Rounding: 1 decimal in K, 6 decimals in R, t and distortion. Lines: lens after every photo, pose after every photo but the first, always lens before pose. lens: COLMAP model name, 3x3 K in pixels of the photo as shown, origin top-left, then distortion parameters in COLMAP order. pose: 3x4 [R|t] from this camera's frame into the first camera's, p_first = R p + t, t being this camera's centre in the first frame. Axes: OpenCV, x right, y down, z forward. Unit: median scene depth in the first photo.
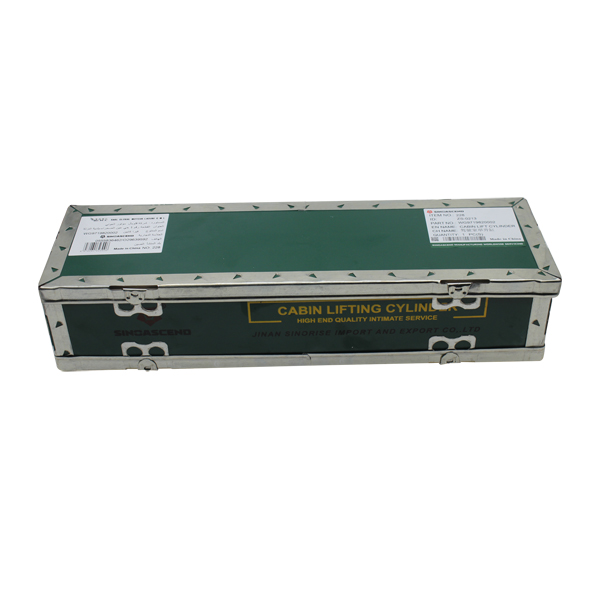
lens RADIAL K [[857.7, 0, 300.0], [0, 857.7, 300.0], [0, 0, 1]] dist [0.017979, 0.029242]
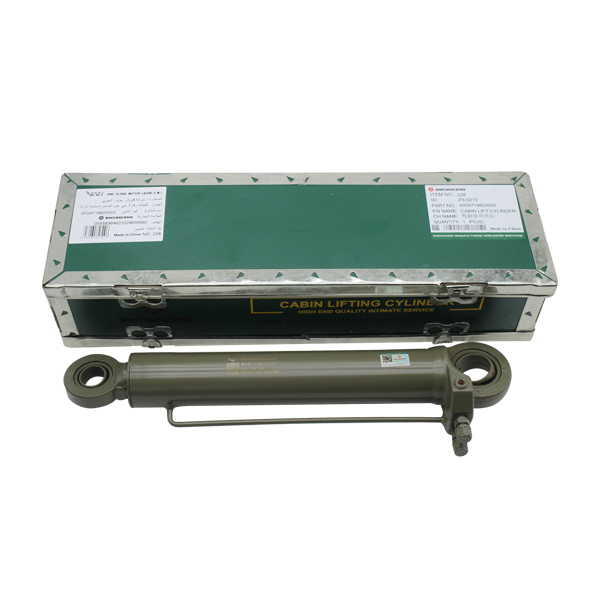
lens RADIAL K [[857.7, 0, 300.0], [0, 857.7, 300.0], [0, 0, 1]] dist [0.017979, 0.029242]
pose [[0.999425, 0.002196, 0.033844, -0.035012], [-0.011796, 0.958102, 0.286184, -0.274808], [-0.031798, -0.286418, 0.957577, 0.019928]]
